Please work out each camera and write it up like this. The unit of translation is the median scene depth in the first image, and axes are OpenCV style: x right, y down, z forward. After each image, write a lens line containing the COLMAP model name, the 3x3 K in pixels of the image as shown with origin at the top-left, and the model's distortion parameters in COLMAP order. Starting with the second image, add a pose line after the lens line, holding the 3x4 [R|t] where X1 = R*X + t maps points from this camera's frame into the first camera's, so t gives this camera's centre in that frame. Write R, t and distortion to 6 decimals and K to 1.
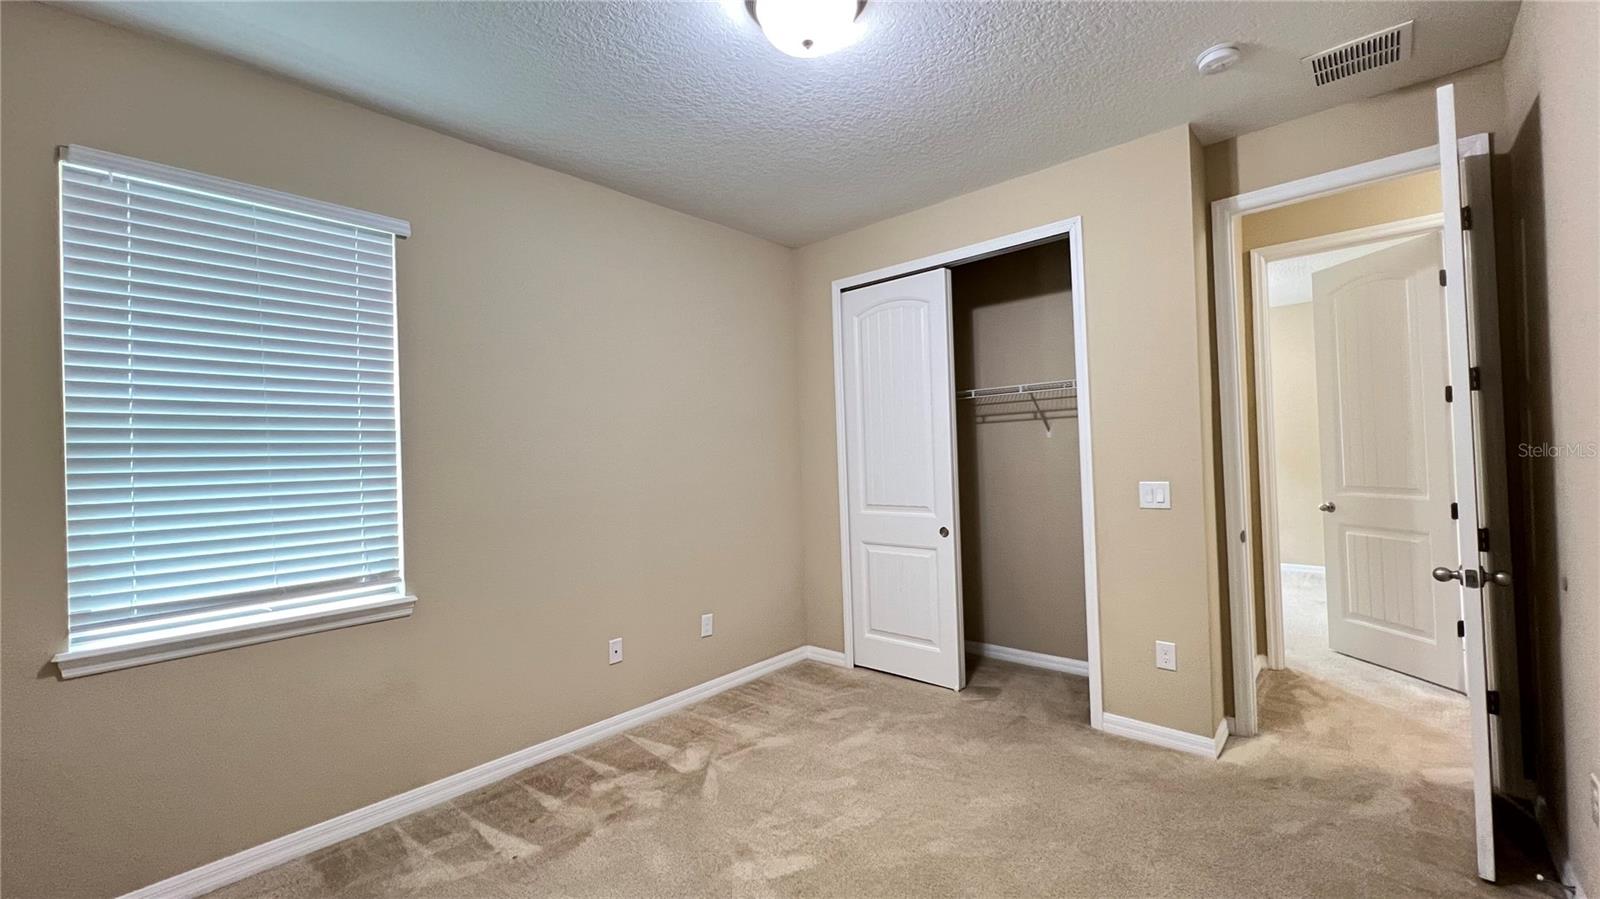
lens RADIAL K [[638.4, 0, 794.2], [0, 638.4, 448.3], [0, 0, 1]] dist [-0.000375, 0.000037]
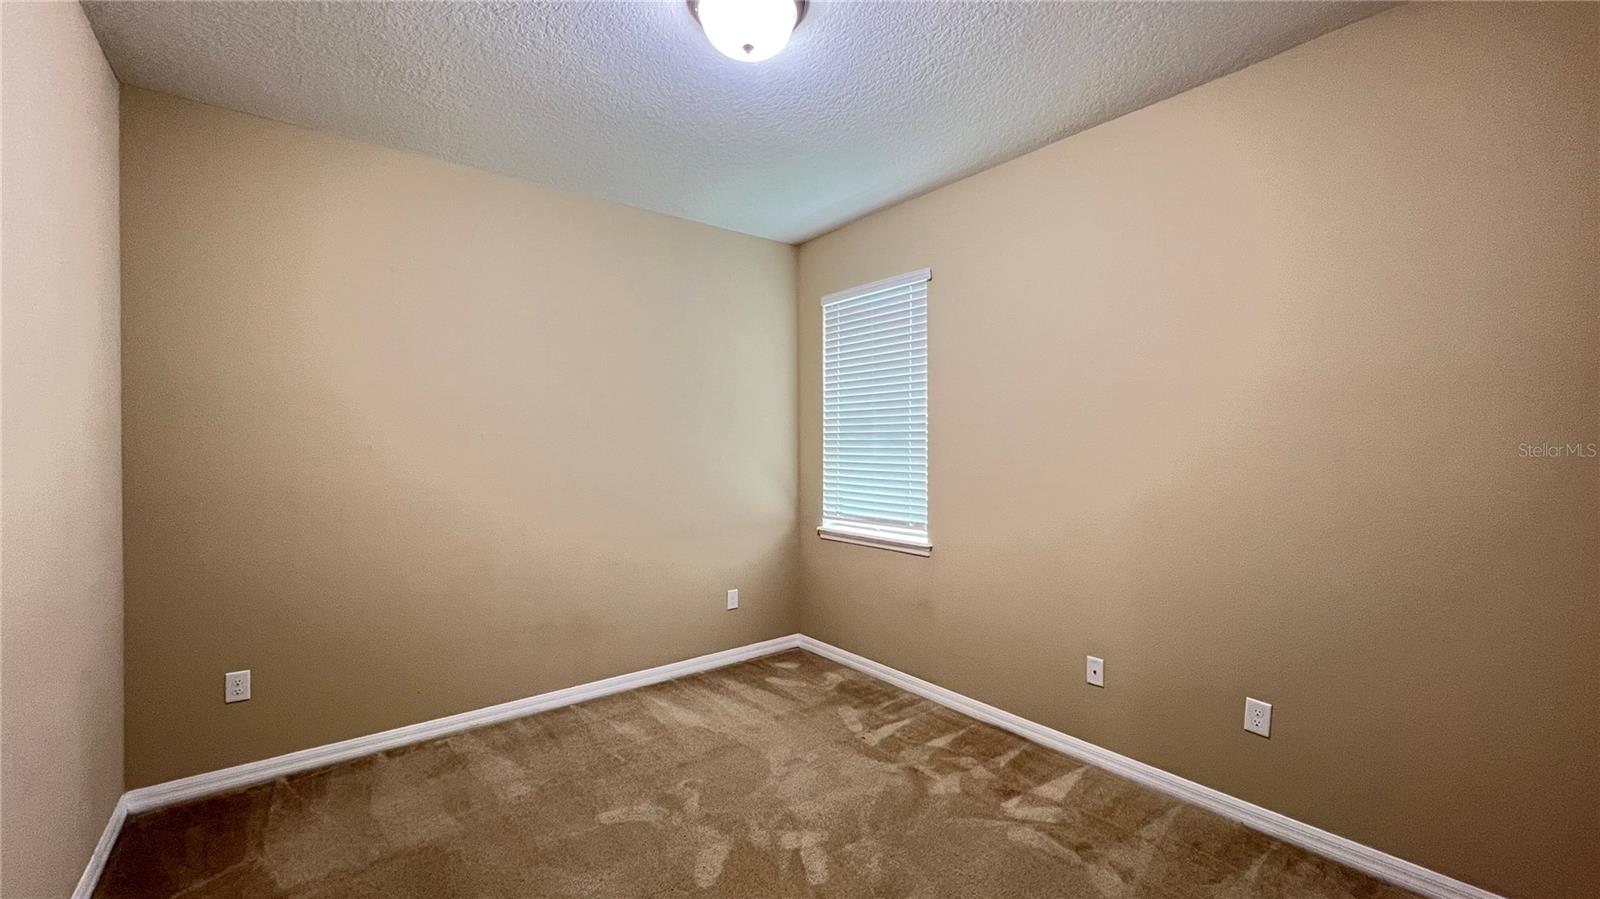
lens RADIAL K [[638.4, 0, 794.2], [0, 638.4, 448.3], [0, 0, 1]] dist [-0.000375, 0.000037]
pose [[-0.170426, 0.037798, -0.984645, 0.796444], [0.019675, 0.999195, 0.034951, -0.026033], [0.985174, -0.013417, -0.171032, 0.958032]]
